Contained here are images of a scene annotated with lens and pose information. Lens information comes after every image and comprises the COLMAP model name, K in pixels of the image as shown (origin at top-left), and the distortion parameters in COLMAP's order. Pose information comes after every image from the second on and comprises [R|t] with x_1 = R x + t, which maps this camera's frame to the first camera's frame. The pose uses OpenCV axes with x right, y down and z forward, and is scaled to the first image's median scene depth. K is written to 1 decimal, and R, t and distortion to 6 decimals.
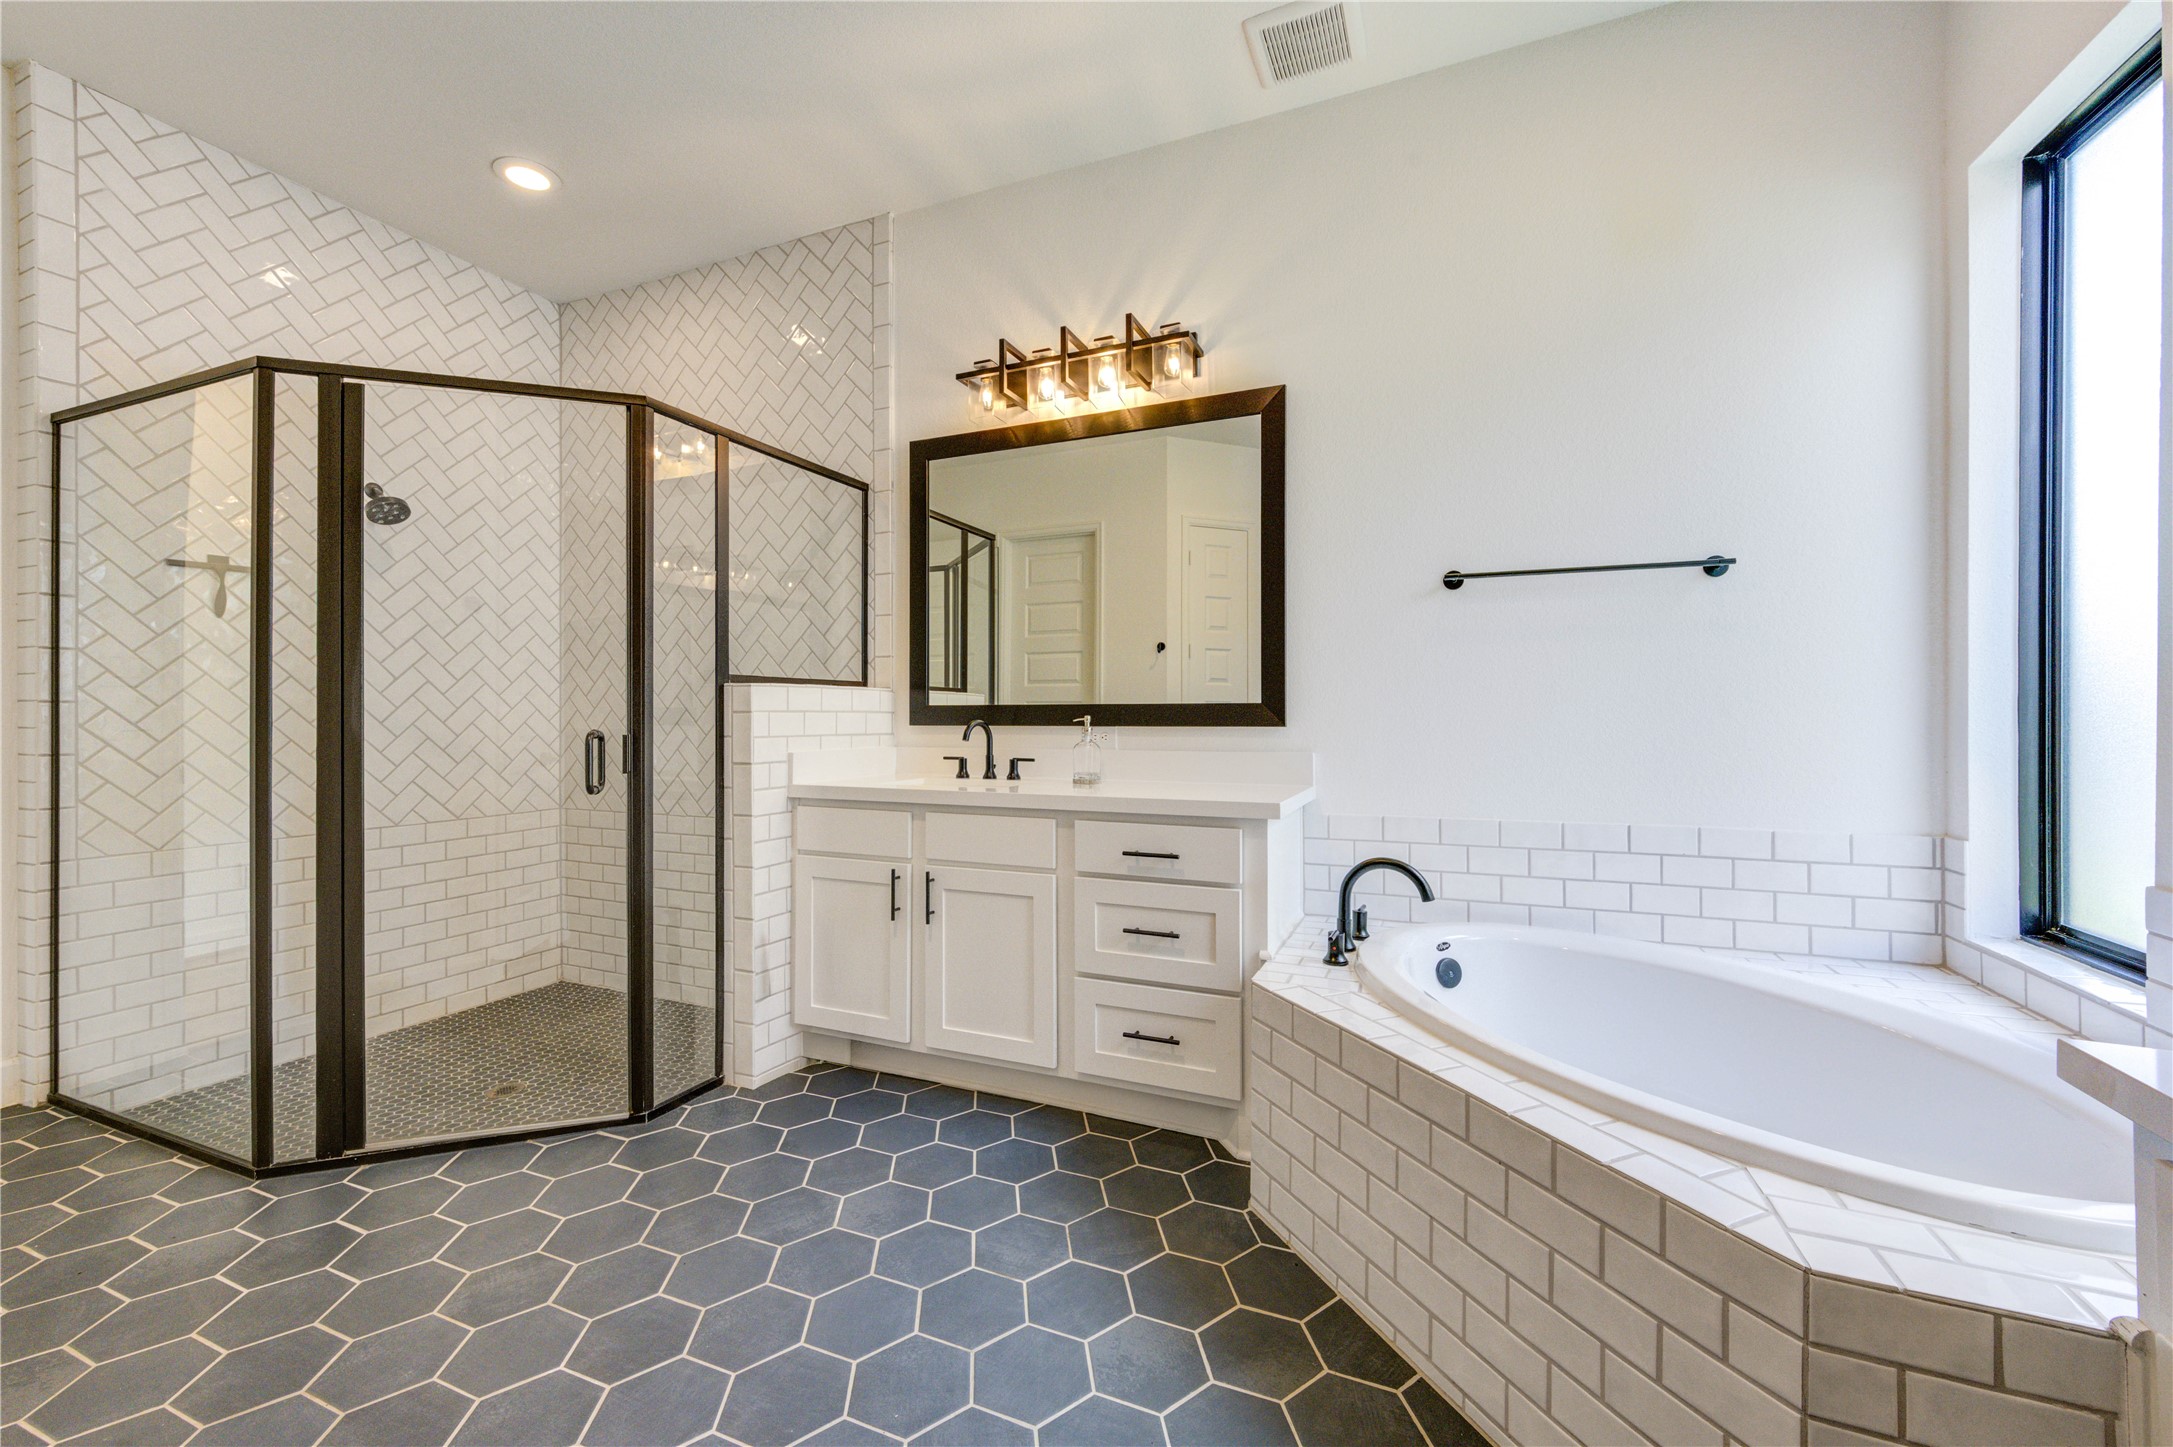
lens RADIAL K [[852.2, 0, 1096.9], [0, 852.2, 720.0], [0, 0, 1]] dist [0.002159, -0.000053]
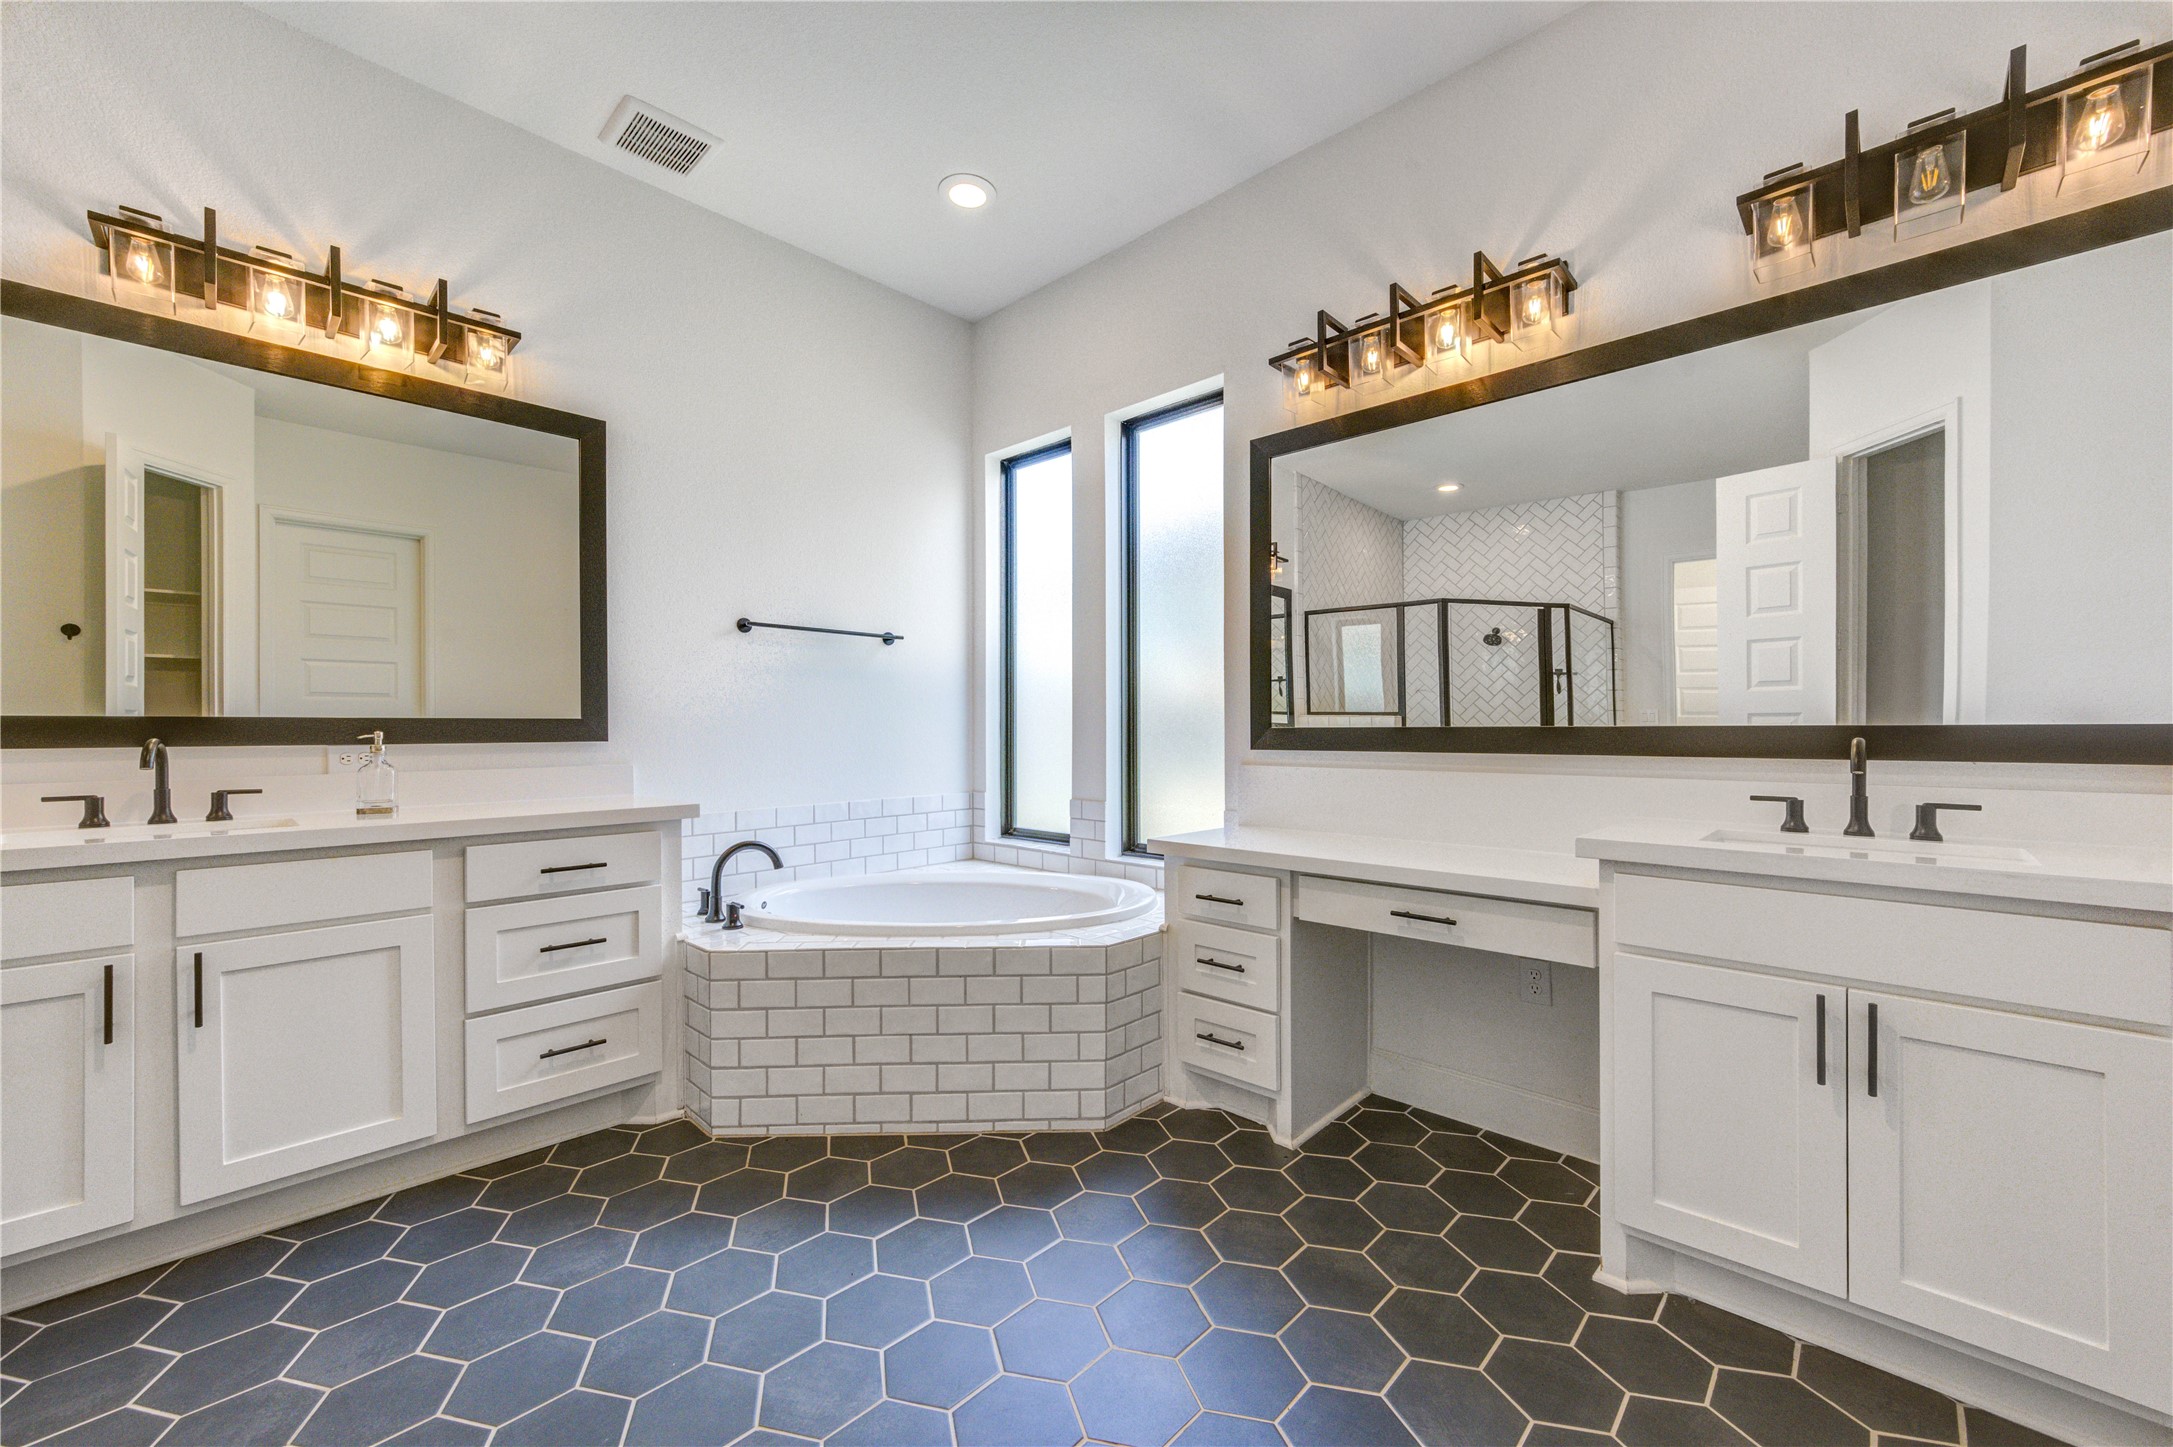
lens RADIAL K [[852.2, 0, 1104.8], [0, 852.2, 725.8], [0, 0, 1]] dist [0.002159, -0.000053]
pose [[0.339561, 0.000314, 0.940584, -0.665153], [0.002930, 0.999995, -0.001392, -0.008995], [-0.940579, 0.003229, 0.339559, 0.053014]]
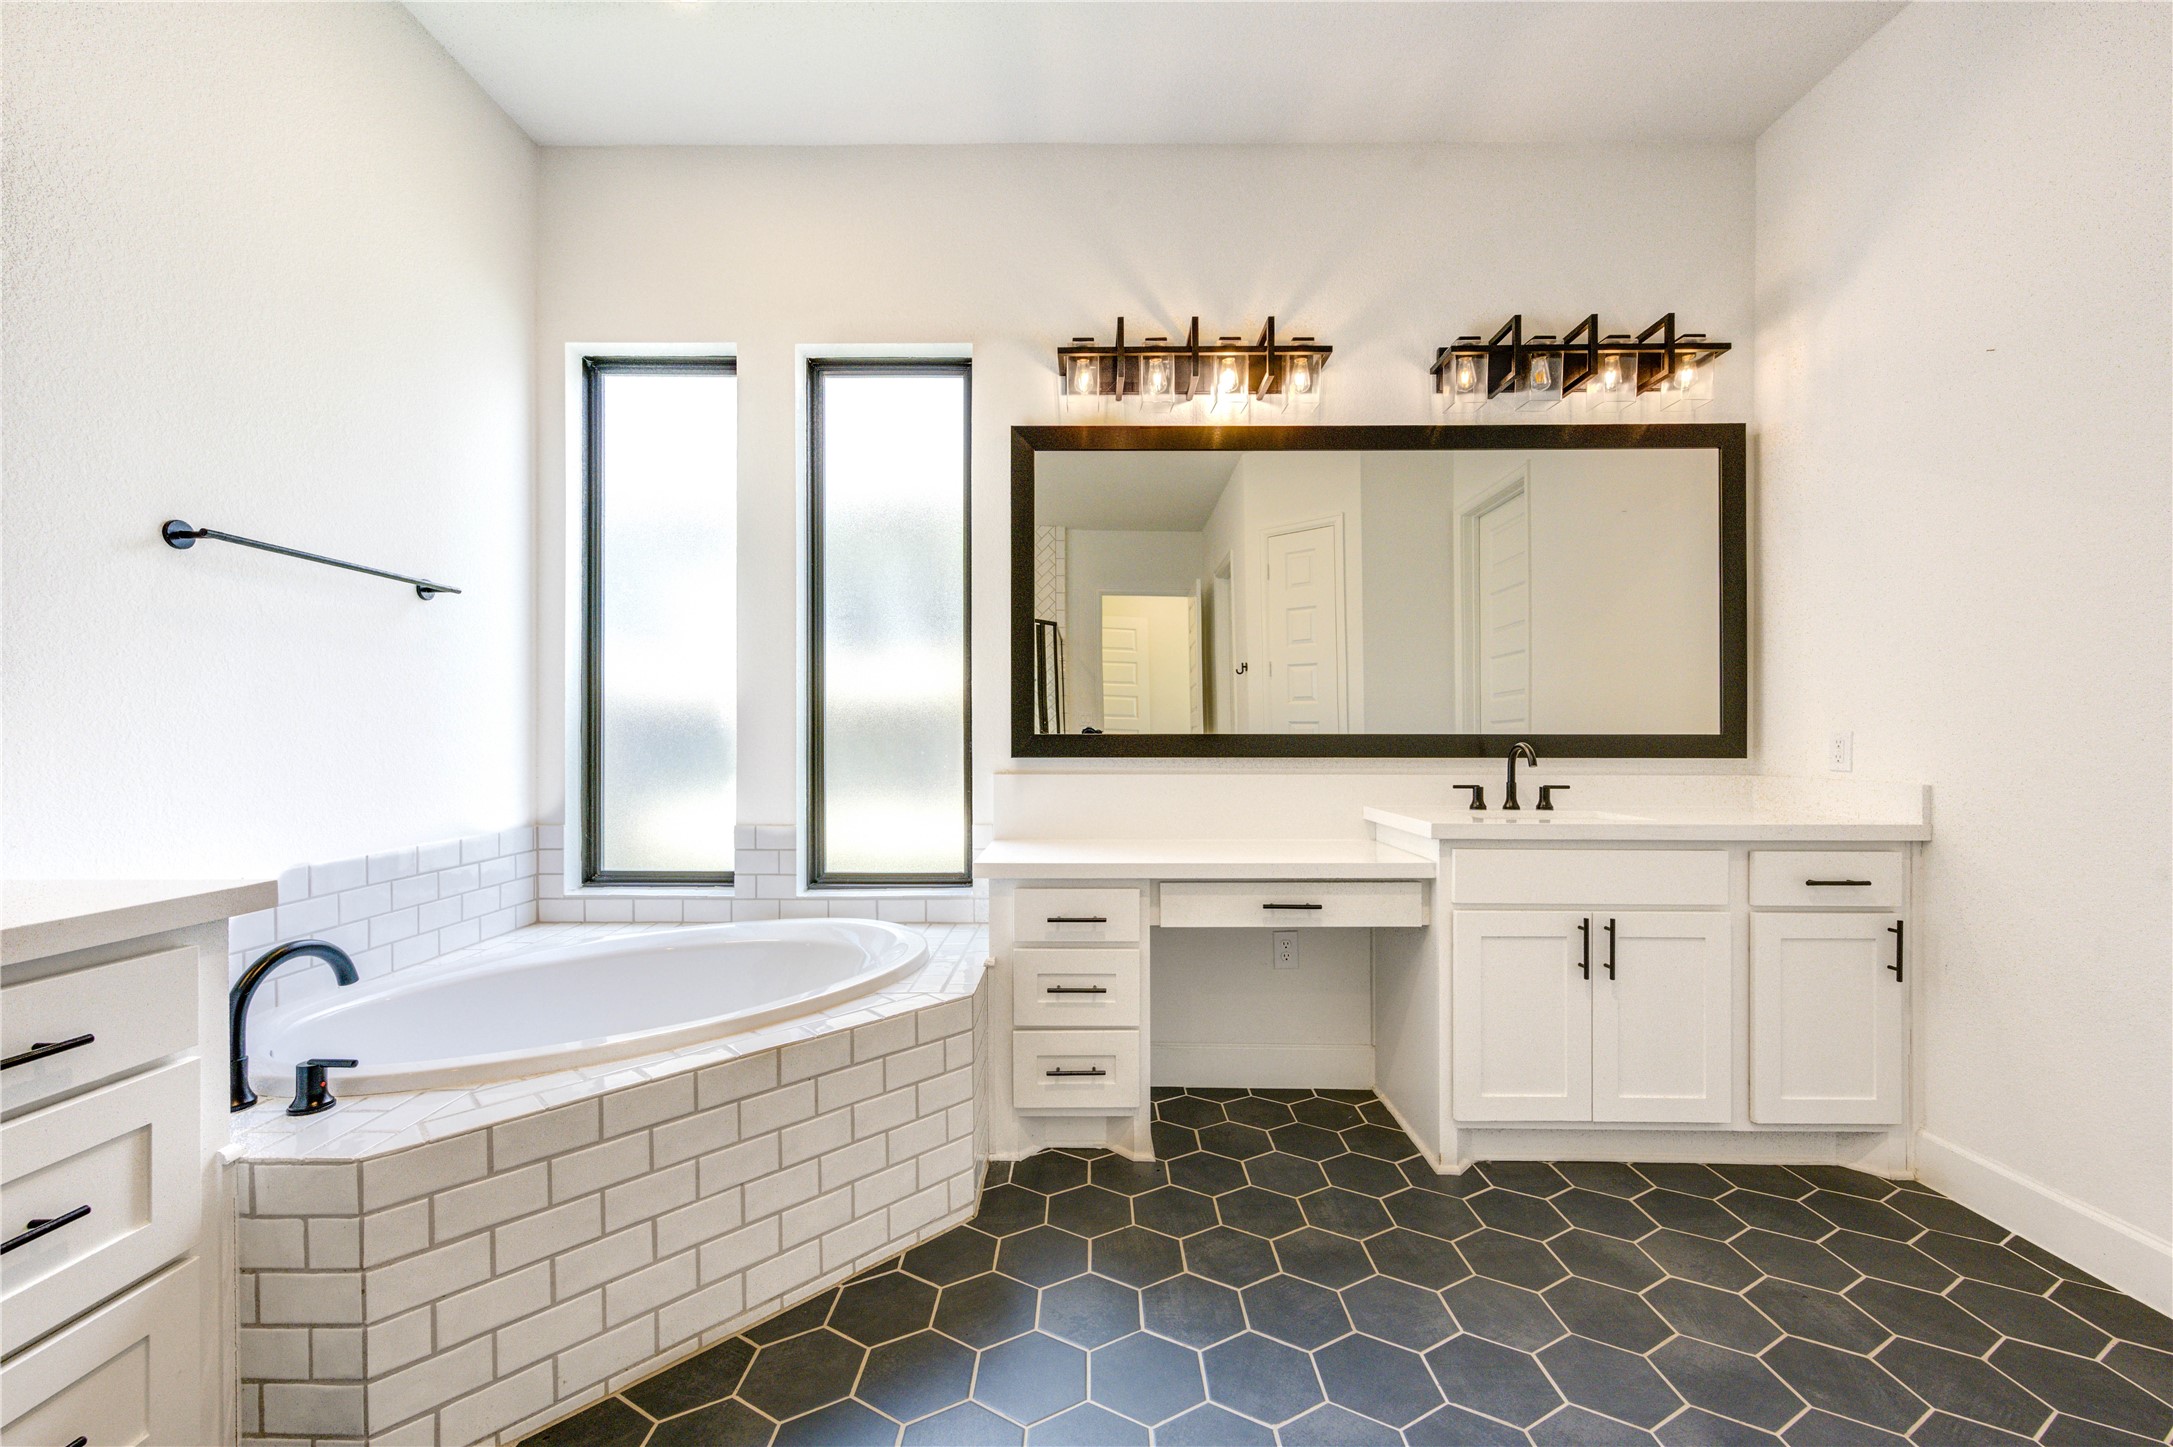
lens RADIAL K [[852.2, 0, 1099.3], [0, 852.2, 734.1], [0, 0, 1]] dist [0.002159, -0.000053]
pose [[-0.388643, -0.001834, 0.921386, -0.531399], [-0.001955, 0.999997, 0.001166, -0.008746], [-0.921386, -0.001349, -0.388646, 0.644049]]
